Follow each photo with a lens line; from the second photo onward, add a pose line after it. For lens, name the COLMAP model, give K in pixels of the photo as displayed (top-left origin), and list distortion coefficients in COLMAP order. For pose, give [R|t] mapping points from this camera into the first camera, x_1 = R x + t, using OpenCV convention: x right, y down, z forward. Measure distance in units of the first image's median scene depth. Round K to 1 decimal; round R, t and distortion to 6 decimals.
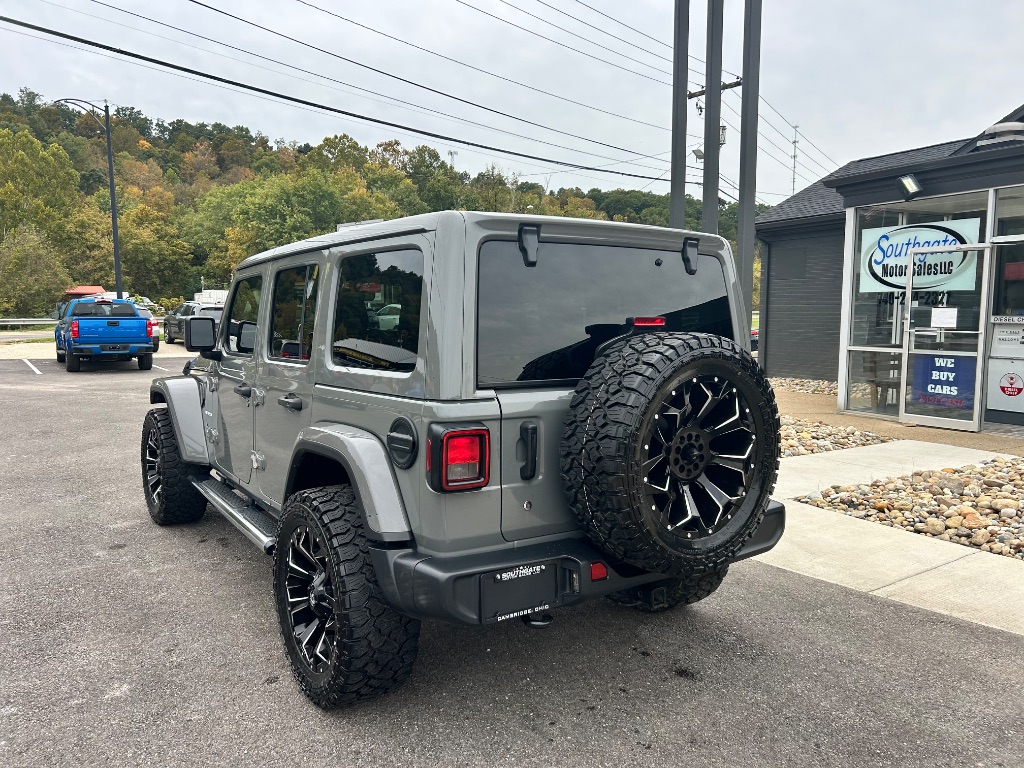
lens RADIAL K [[756.8, 0, 498.9], [0, 756.8, 380.0], [0, 0, 1]] dist [0.050468, -0.051487]
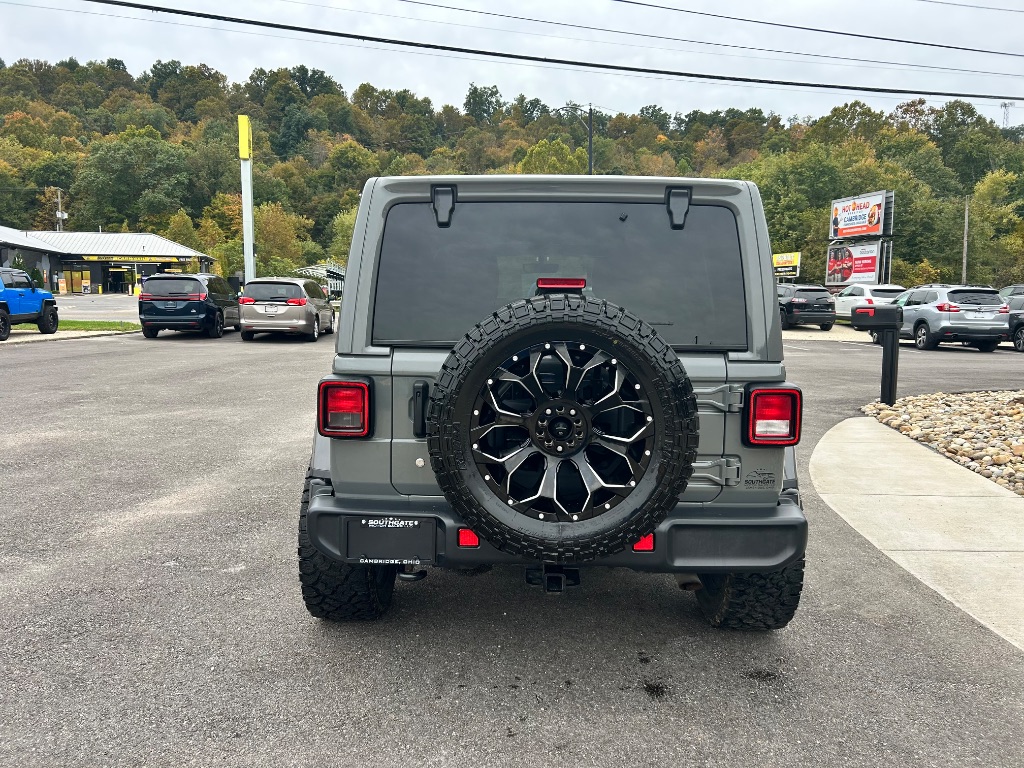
lens RADIAL K [[756.8, 0, 498.9], [0, 756.8, 380.0], [0, 0, 1]] dist [0.050468, -0.051487]
pose [[0.816584, 0.067582, -0.573257, 0.714962], [-0.055134, 0.997714, 0.039085, 0.008660], [0.574587, -0.000311, 0.818443, 0.227570]]
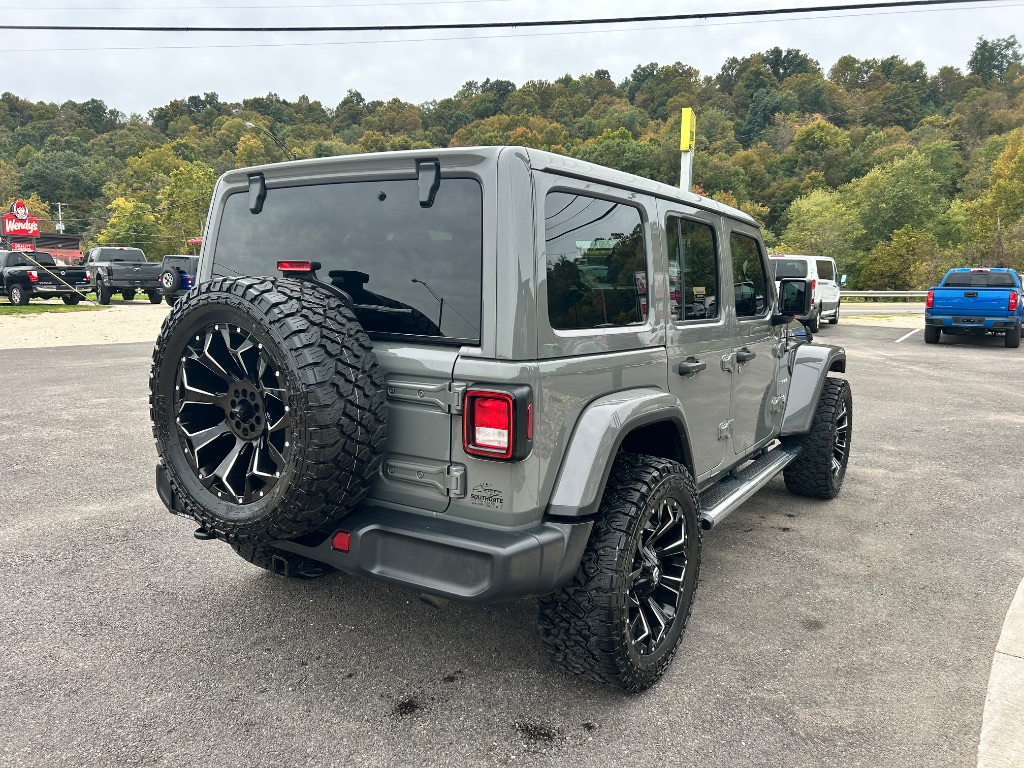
lens RADIAL K [[756.8, 0, 498.9], [0, 756.8, 380.0], [0, 0, 1]] dist [0.050468, -0.051487]
pose [[0.385726, 0.123968, -0.914247, 1.214373], [-0.093962, 0.991058, 0.094741, -0.054845], [0.917816, 0.049360, 0.393925, 0.936411]]
